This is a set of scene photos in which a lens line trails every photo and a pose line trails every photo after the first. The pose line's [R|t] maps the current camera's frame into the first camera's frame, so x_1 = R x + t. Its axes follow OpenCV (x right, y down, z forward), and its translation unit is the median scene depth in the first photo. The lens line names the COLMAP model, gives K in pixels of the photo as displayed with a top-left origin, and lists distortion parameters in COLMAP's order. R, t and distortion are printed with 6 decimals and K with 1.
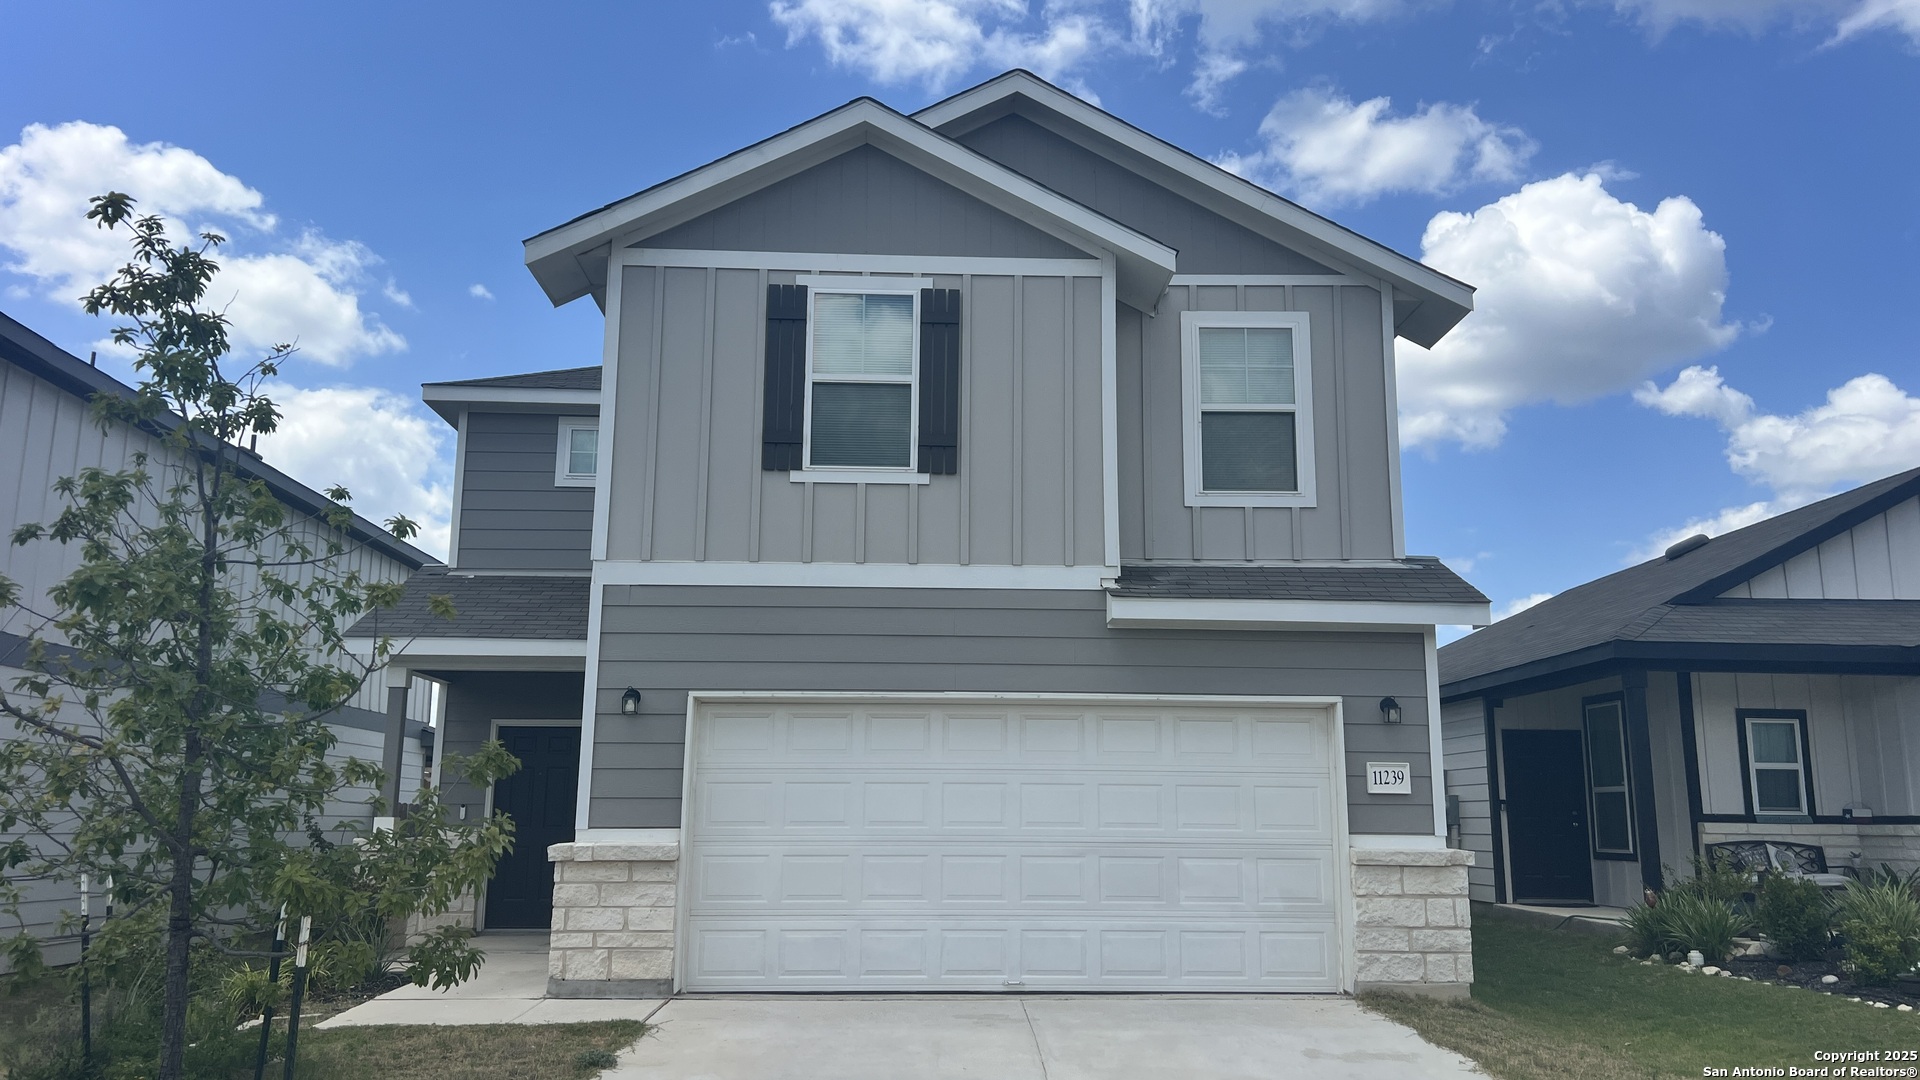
lens RADIAL K [[1478.8, 0, 1000.6], [0, 1478.8, 535.5], [0, 0, 1]] dist [0.049243, -0.037106]
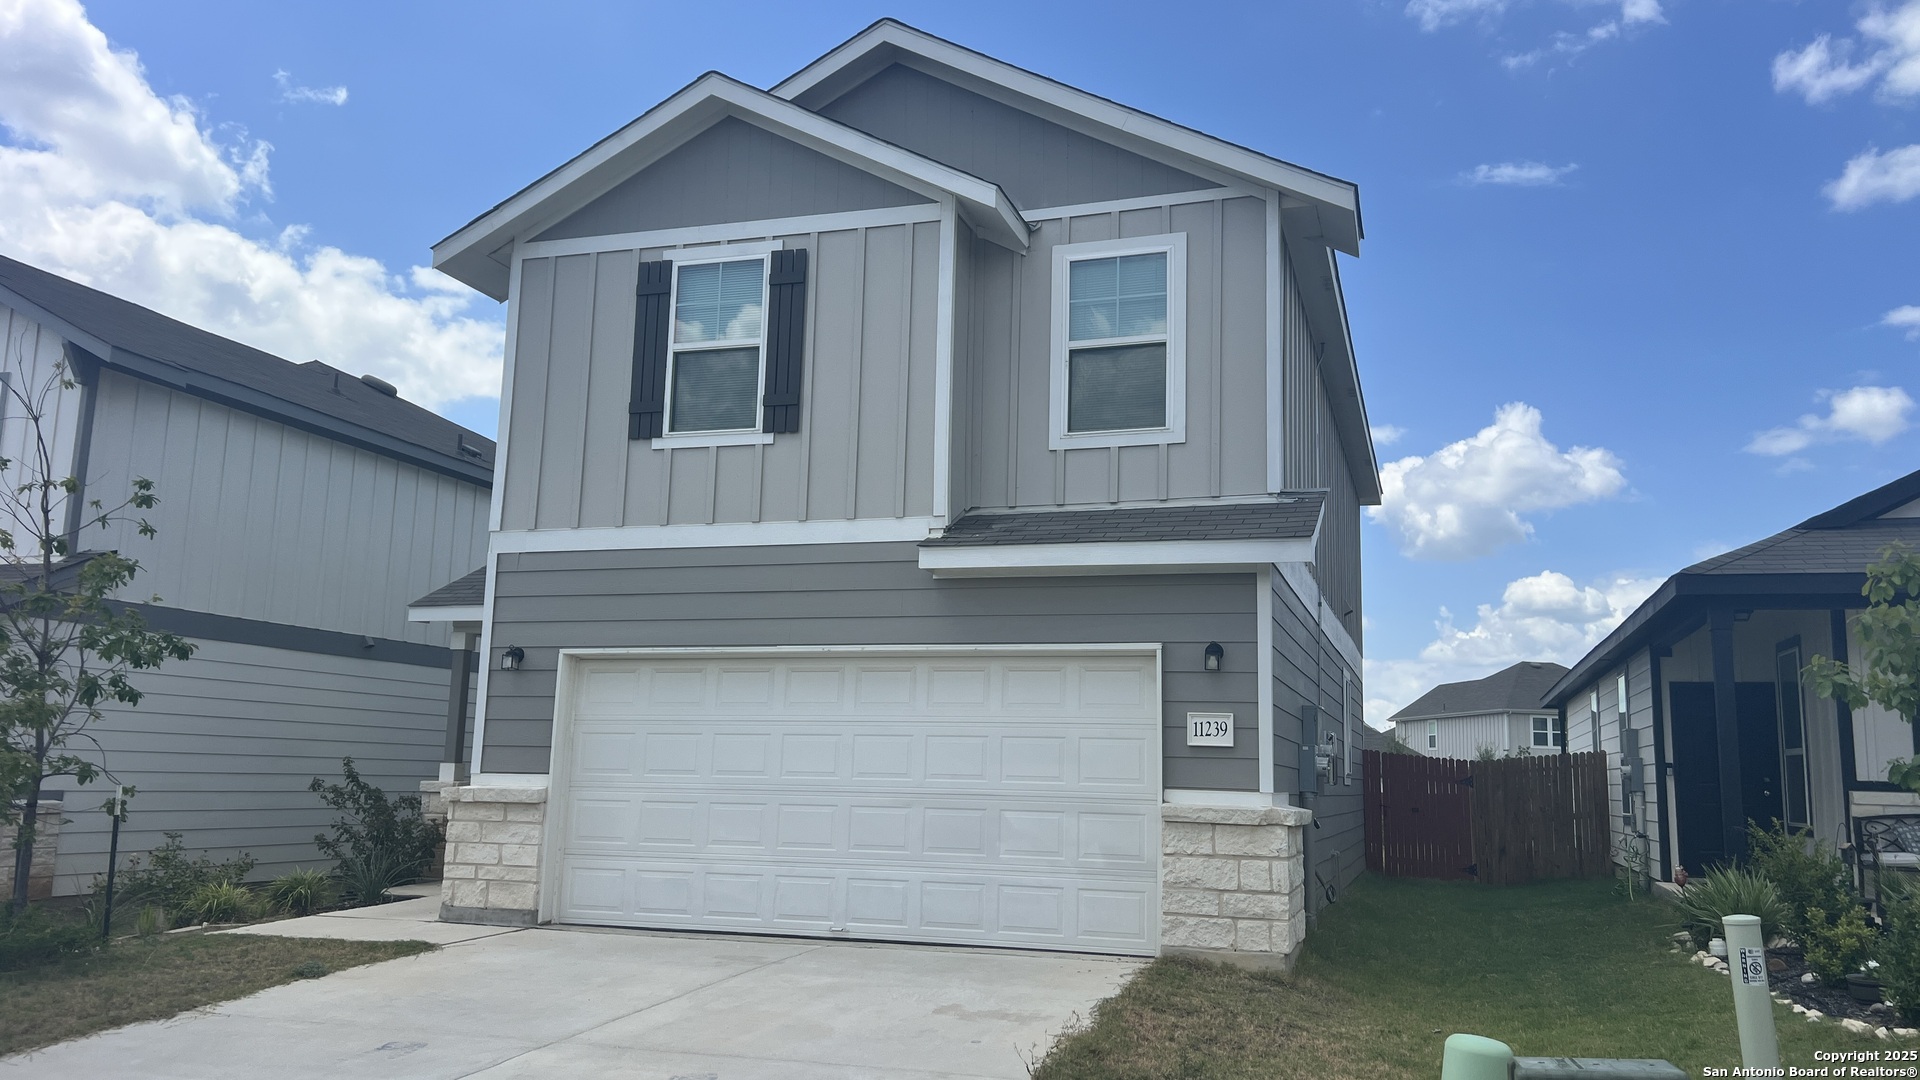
lens RADIAL K [[1478.8, 0, 1021.3], [0, 1478.8, 548.5], [0, 0, 1]] dist [0.049243, -0.037106]
pose [[0.939004, -0.038362, -0.341759, 0.467929], [0.049064, 0.998537, 0.022722, 0.023304], [0.340388, -0.038104, 0.939513, 0.095280]]
